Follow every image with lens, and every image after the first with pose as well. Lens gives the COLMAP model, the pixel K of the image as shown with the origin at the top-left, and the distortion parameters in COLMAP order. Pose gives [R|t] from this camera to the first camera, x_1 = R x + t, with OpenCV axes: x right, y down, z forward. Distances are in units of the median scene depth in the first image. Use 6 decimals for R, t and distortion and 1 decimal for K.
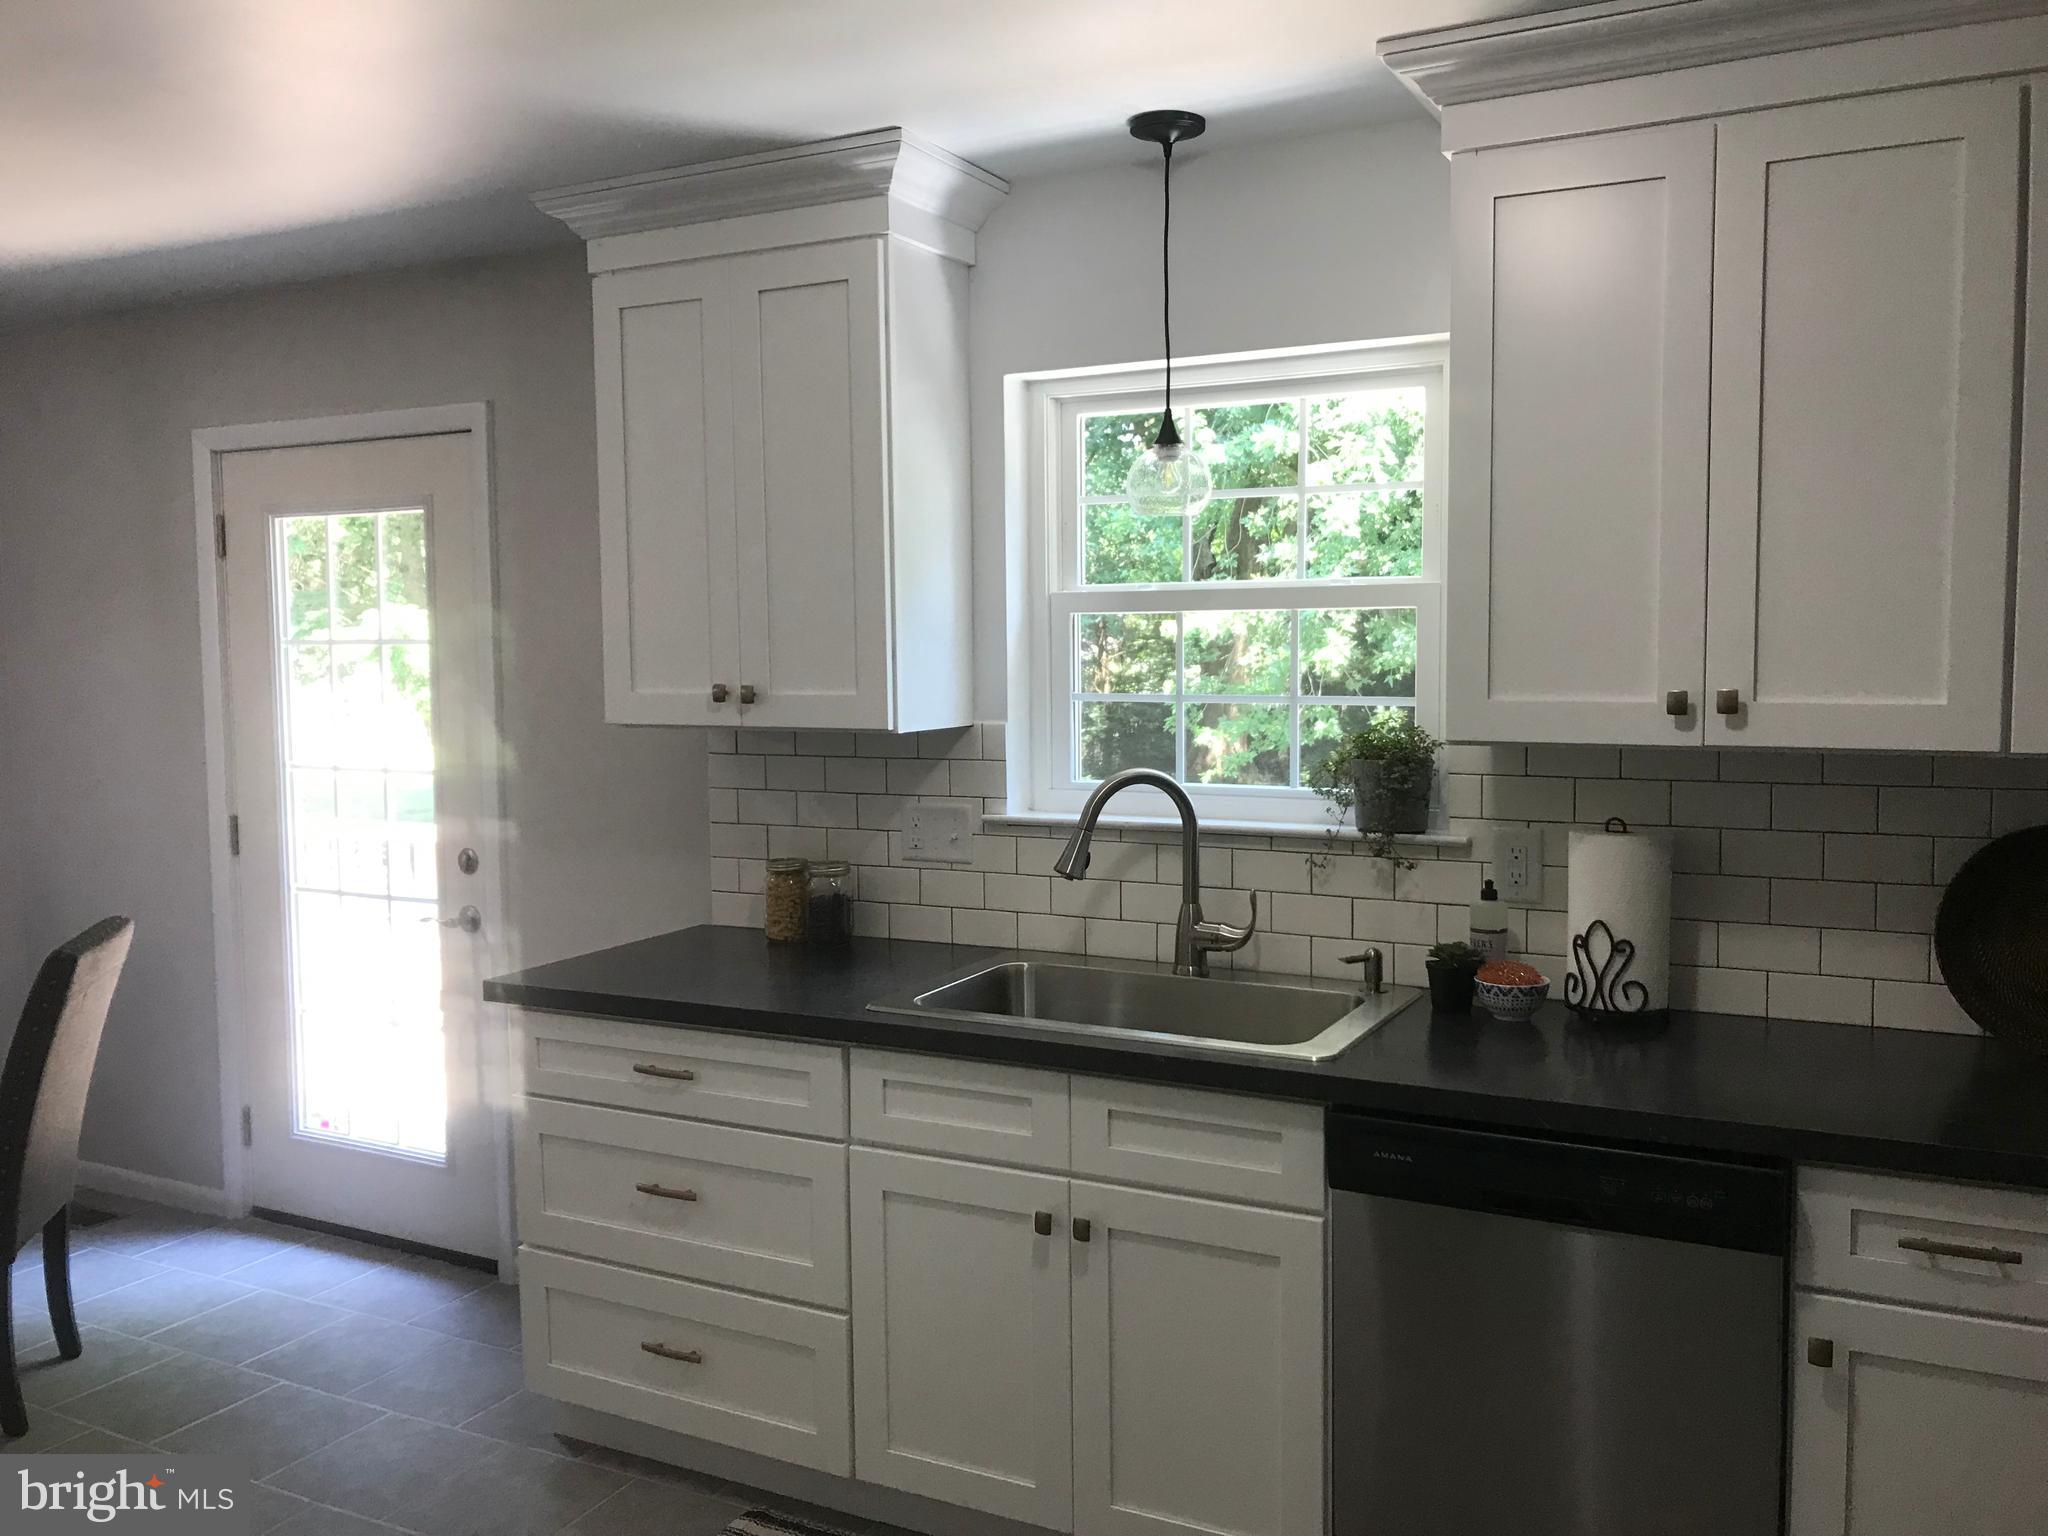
lens RADIAL K [[1665.0, 0, 1023.9], [0, 1665.0, 736.5], [0, 0, 1]] dist [0.001947, 0.023264]
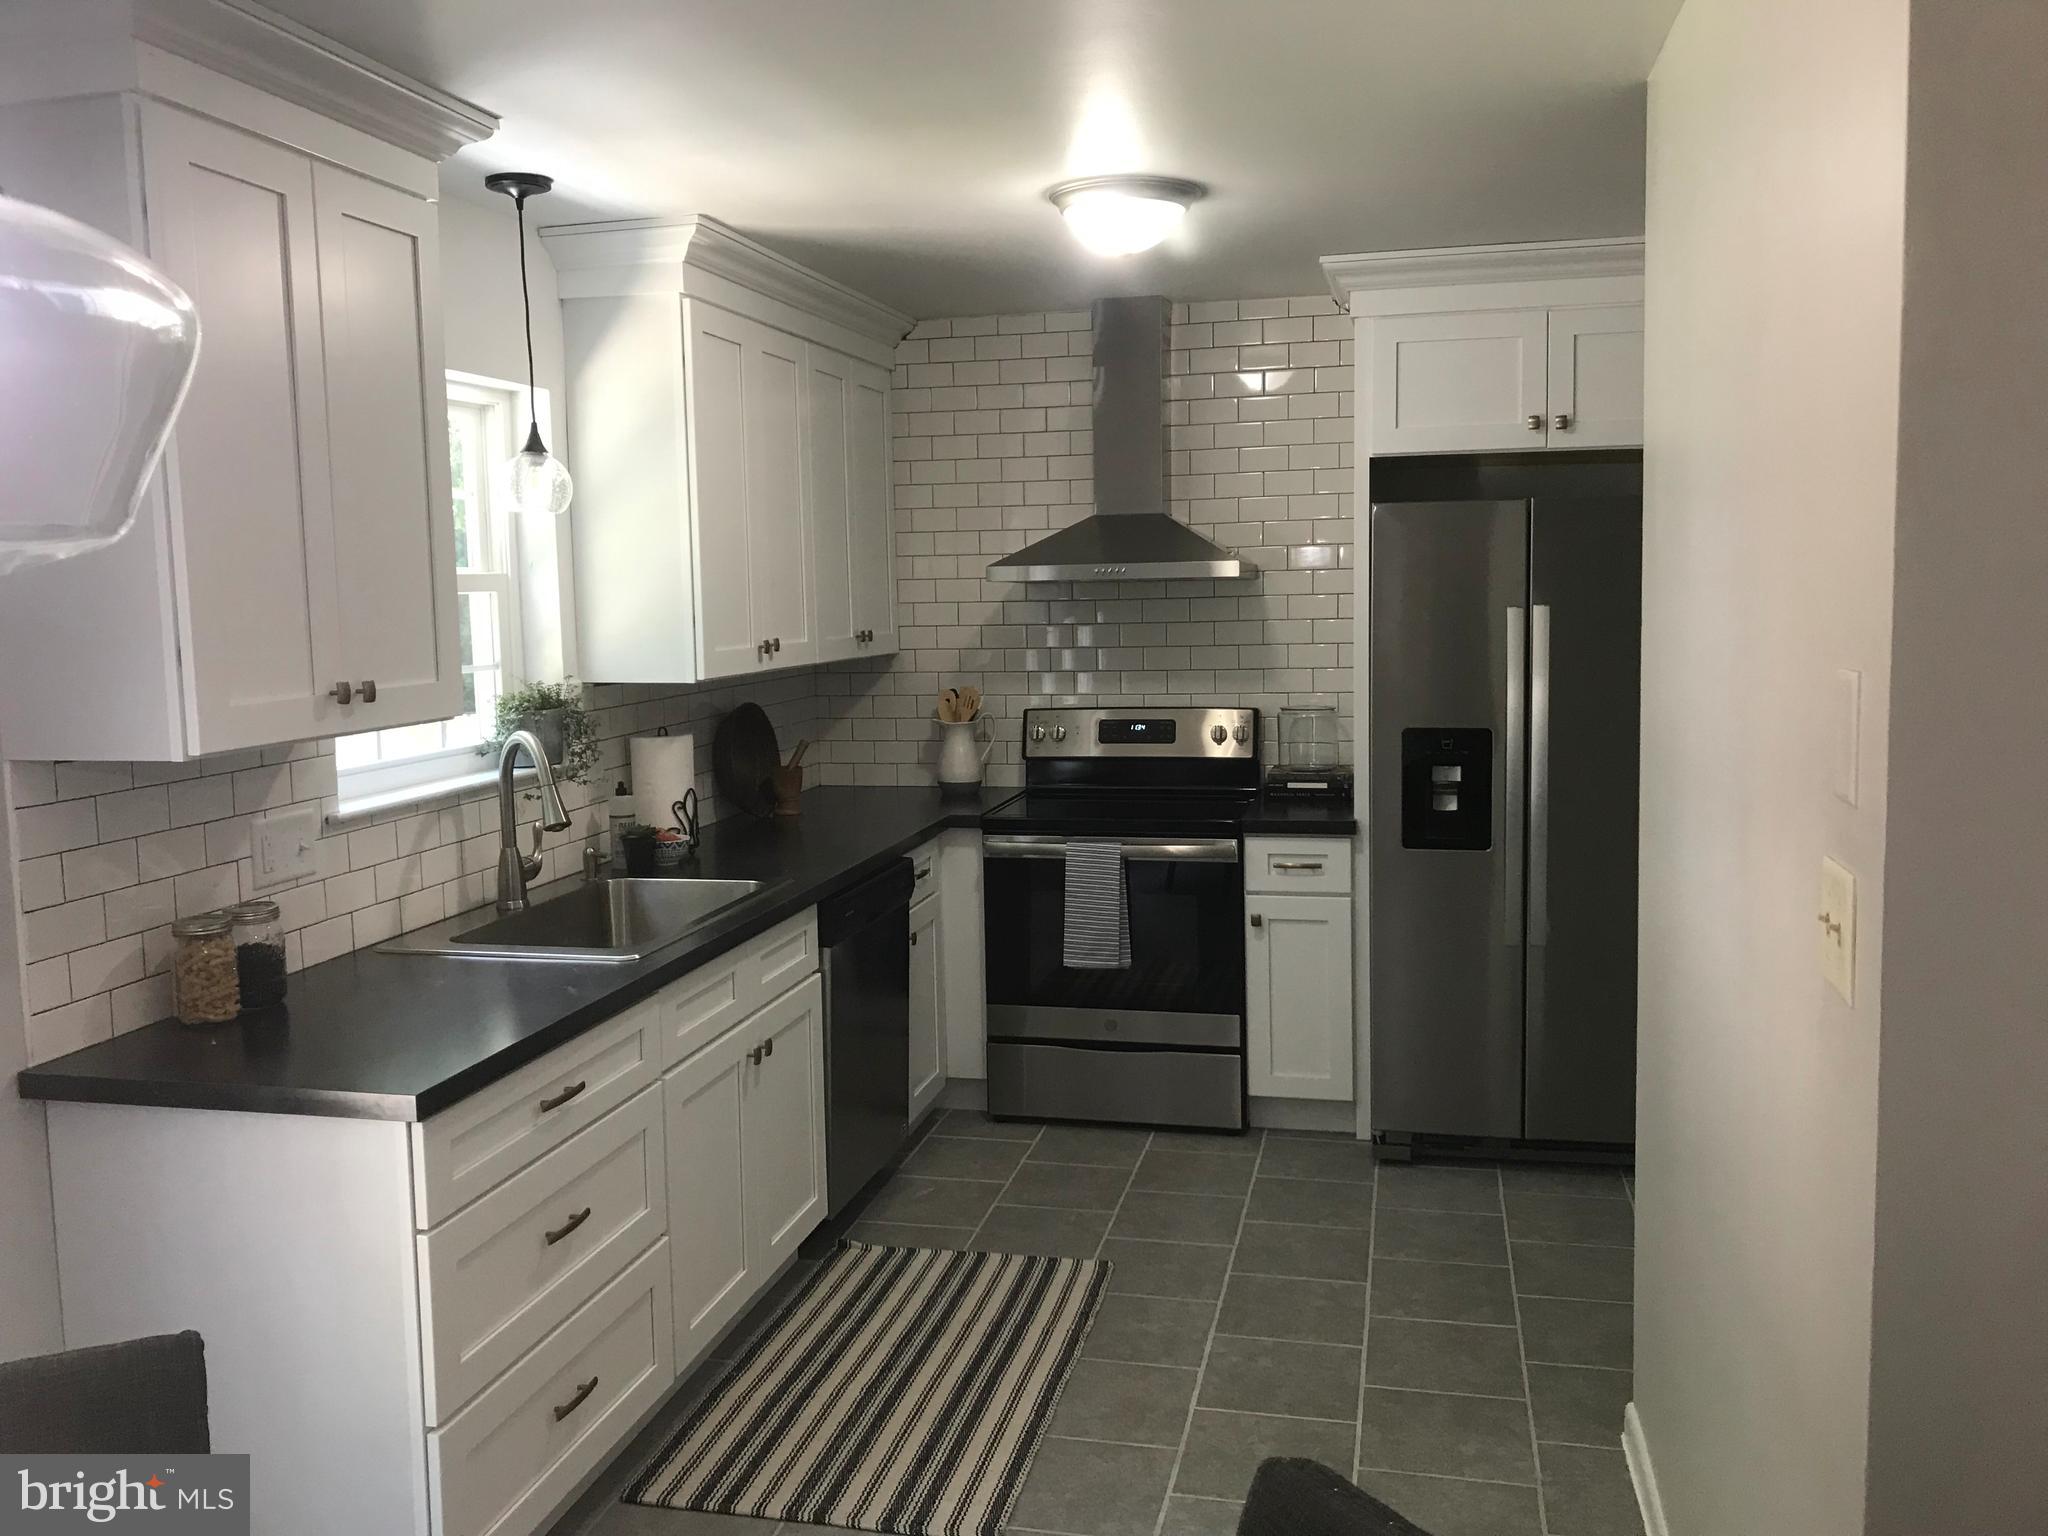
lens RADIAL K [[1665.0, 0, 1023.9], [0, 1665.0, 736.5], [0, 0, 1]] dist [0.001947, 0.023264]
pose [[-0.246107, -0.071254, 0.966620, -0.993665], [0.090517, 0.991246, 0.096115, -0.049927], [-0.965007, 0.111150, -0.237503, 0.829436]]
